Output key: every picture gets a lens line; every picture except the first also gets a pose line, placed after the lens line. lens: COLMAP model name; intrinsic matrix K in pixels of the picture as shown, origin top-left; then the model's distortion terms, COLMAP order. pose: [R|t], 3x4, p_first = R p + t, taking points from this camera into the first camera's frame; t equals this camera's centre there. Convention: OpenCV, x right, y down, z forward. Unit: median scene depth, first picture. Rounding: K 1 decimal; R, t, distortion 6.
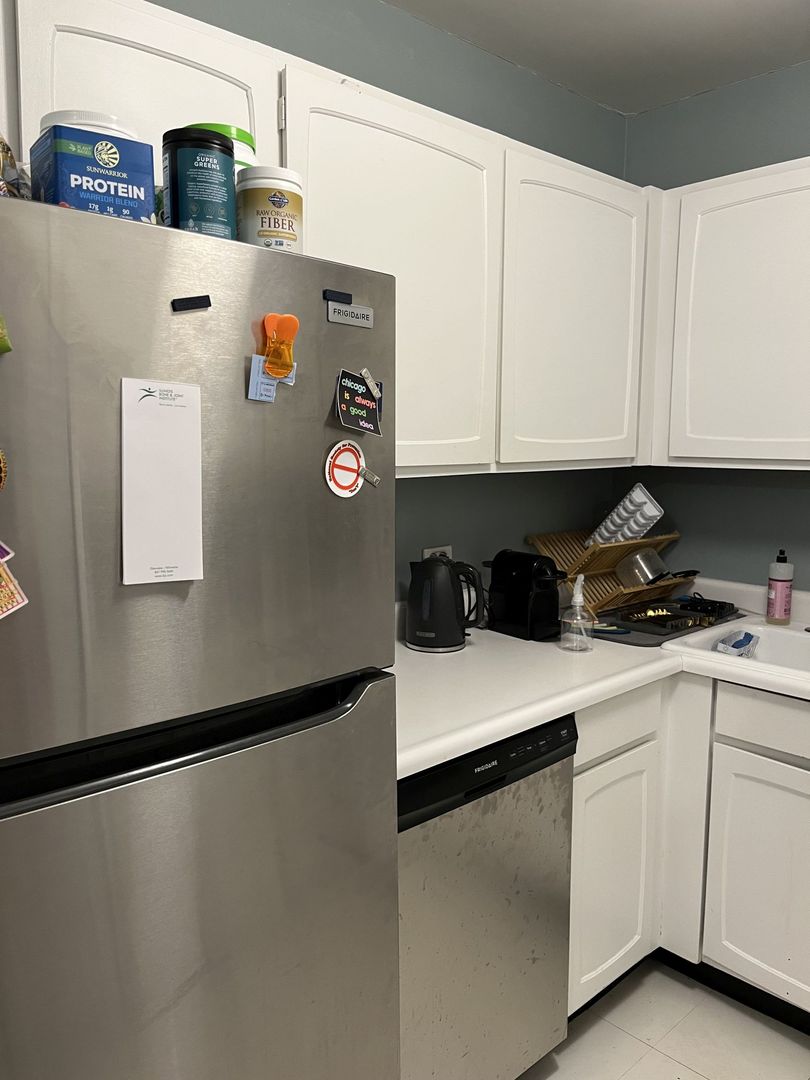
lens RADIAL K [[820.9, 0, 384.7], [0, 820.9, 536.9], [0, 0, 1]] dist [0.055443, -0.074935]
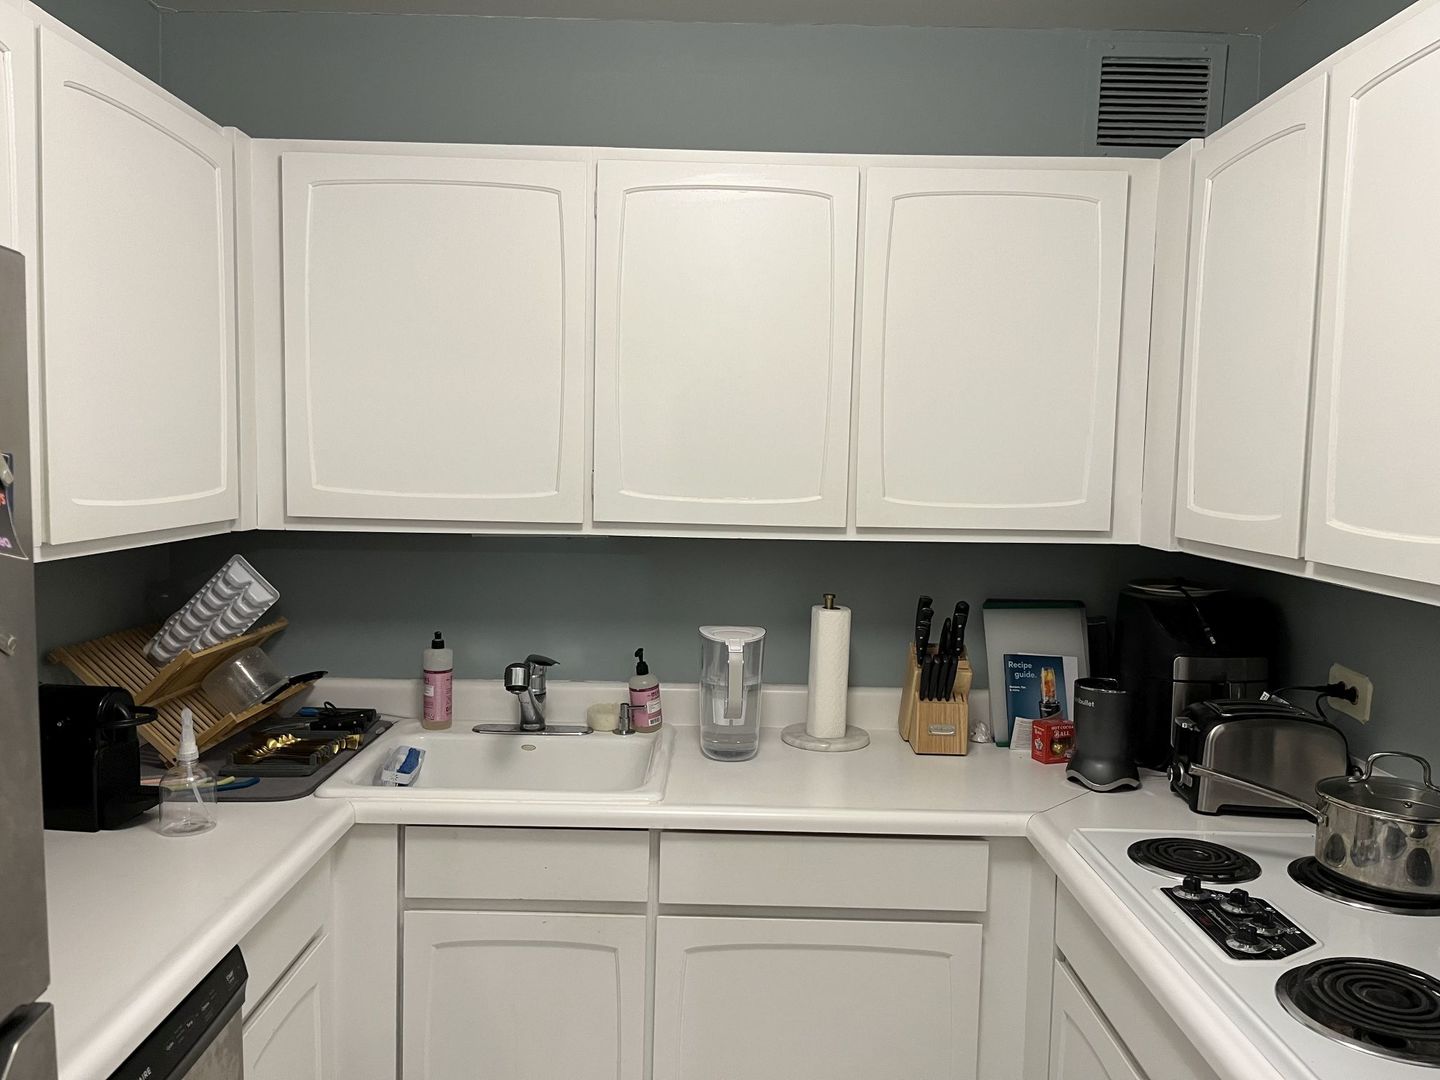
lens RADIAL K [[1094.5, 0, 726.3], [0, 1094.5, 540.4], [0, 0, 1]] dist [0.055443, -0.074935]
pose [[0.671317, -0.046879, 0.739687, -0.098829], [0.075993, 0.997092, -0.005776, -0.043867], [-0.737265, 0.060088, 0.672927, 0.097062]]
